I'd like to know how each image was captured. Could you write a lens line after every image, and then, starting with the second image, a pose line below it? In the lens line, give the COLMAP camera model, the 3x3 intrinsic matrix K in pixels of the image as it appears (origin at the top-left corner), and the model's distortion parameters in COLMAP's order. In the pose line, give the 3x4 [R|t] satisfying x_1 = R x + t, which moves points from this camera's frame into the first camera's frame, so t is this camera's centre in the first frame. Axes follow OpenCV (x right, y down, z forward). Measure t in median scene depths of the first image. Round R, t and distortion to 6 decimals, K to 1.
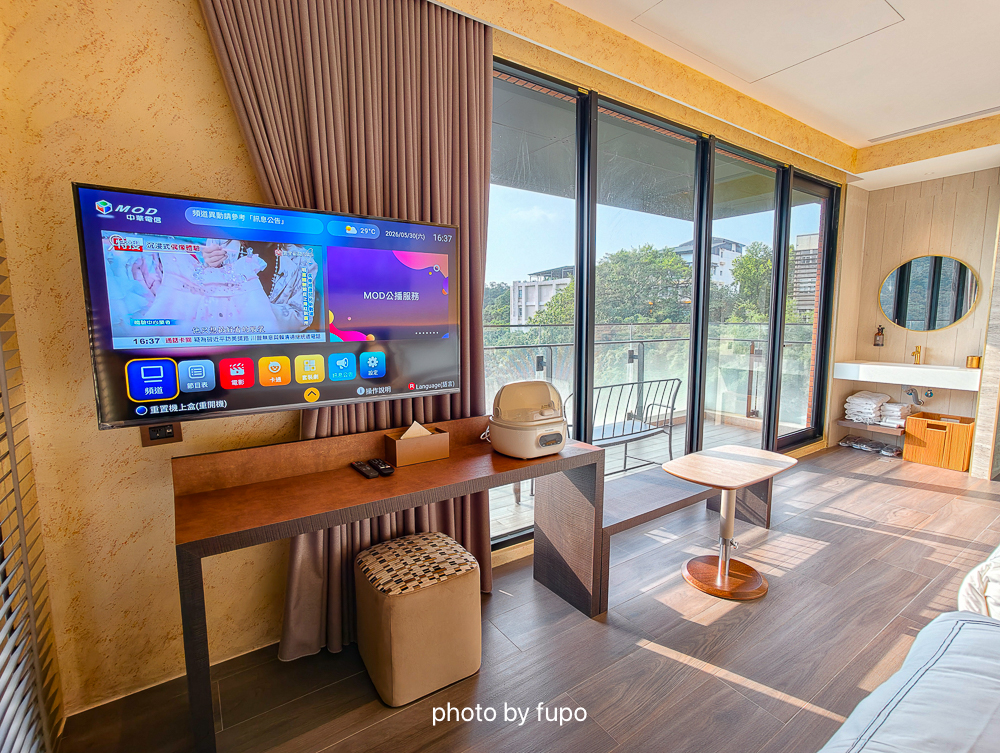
lens RADIAL K [[507.4, 0, 500.0], [0, 507.4, 376.5], [0, 0, 1]] dist [0.034711, 0.000912]
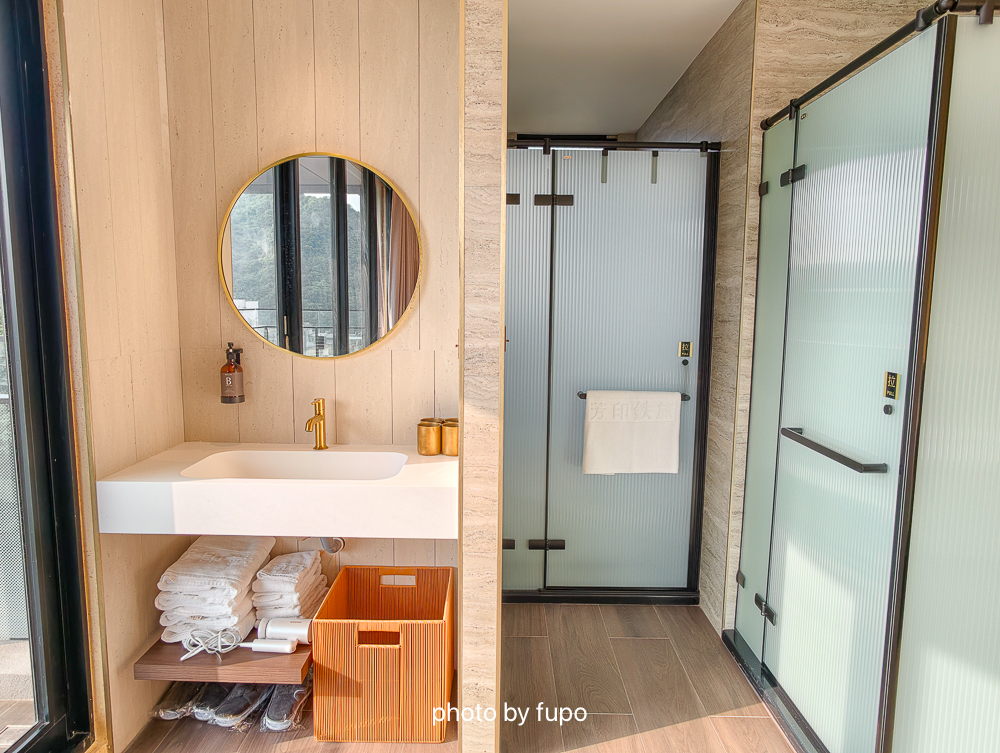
lens RADIAL K [[649.4, 0, 500.0], [0, 649.4, 376.5], [0, 0, 1]] dist [-0.002609, -0.000526]
pose [[0.604182, -0.096310, 0.791005, 0.521024], [0.087925, 0.994665, 0.053948, -0.088570], [-0.791981, 0.036955, 0.609427, 0.617222]]
